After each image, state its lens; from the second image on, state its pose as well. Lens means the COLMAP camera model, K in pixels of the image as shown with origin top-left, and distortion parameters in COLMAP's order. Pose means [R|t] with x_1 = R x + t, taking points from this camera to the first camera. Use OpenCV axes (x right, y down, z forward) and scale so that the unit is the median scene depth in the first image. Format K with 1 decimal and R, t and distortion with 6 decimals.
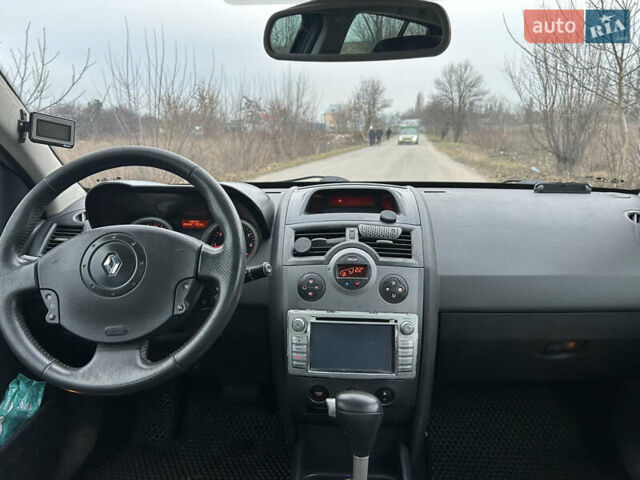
lens RADIAL K [[484.1, 0, 319.2], [0, 484.1, 239.4], [0, 0, 1]] dist [0.043610, -0.049391]
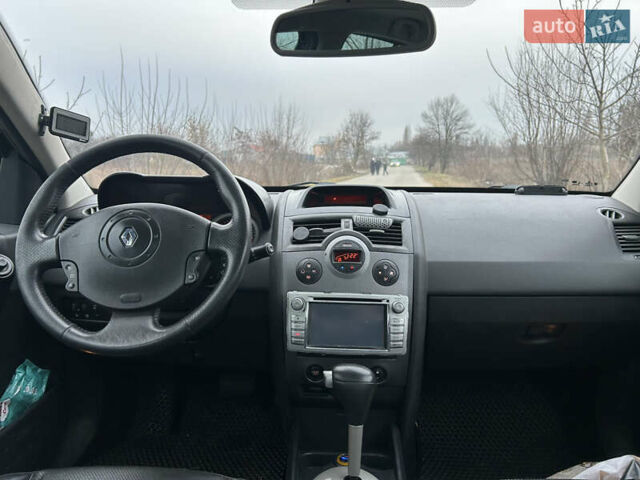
lens RADIAL K [[484.1, 0, 317.0], [0, 484.1, 242.3], [0, 0, 1]] dist [0.043610, -0.049391]
pose [[0.999805, 0.006504, 0.018630, -0.015648], [-0.005443, 0.998389, -0.056473, 0.077478], [-0.018967, 0.056361, 0.998230, -0.060044]]
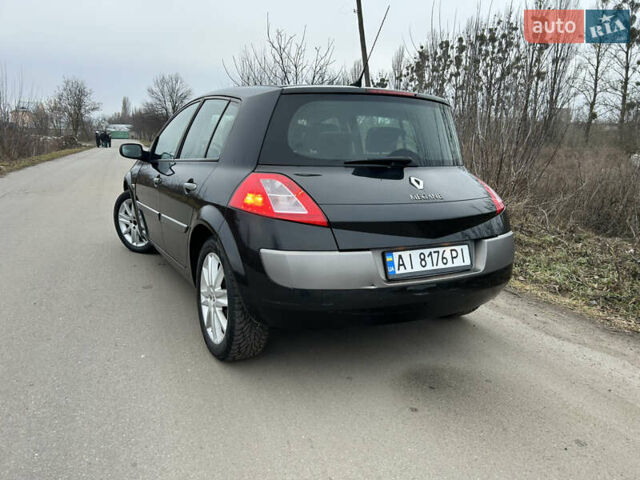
lens RADIAL K [[484.1, 0, 317.6], [0, 484.1, 243.8], [0, 0, 1]] dist [0.043610, -0.049391]
pose [[0.842532, -0.074121, 0.533523, -1.275773], [0.077962, 0.996838, 0.015372, 0.570688], [-0.532975, 0.028643, 0.845646, -2.325927]]
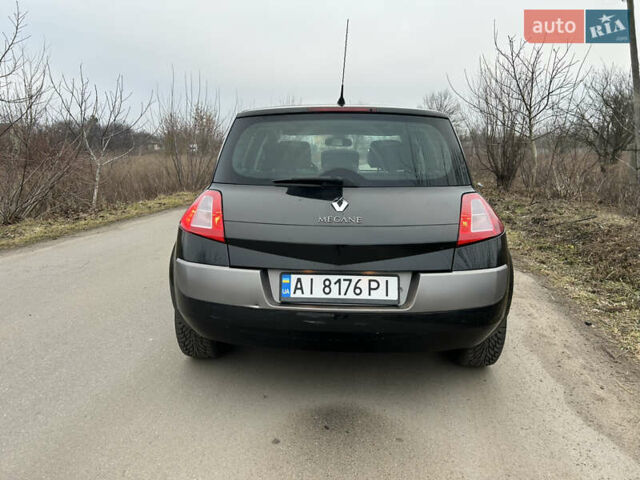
lens RADIAL K [[484.1, 0, 316.2], [0, 484.1, 237.2], [0, 0, 1]] dist [0.043610, -0.049391]
pose [[0.999661, 0.017996, 0.018831, -0.135366], [-0.017161, 0.998901, -0.043611, 0.590443], [-0.019596, 0.043273, 0.998871, -2.668320]]
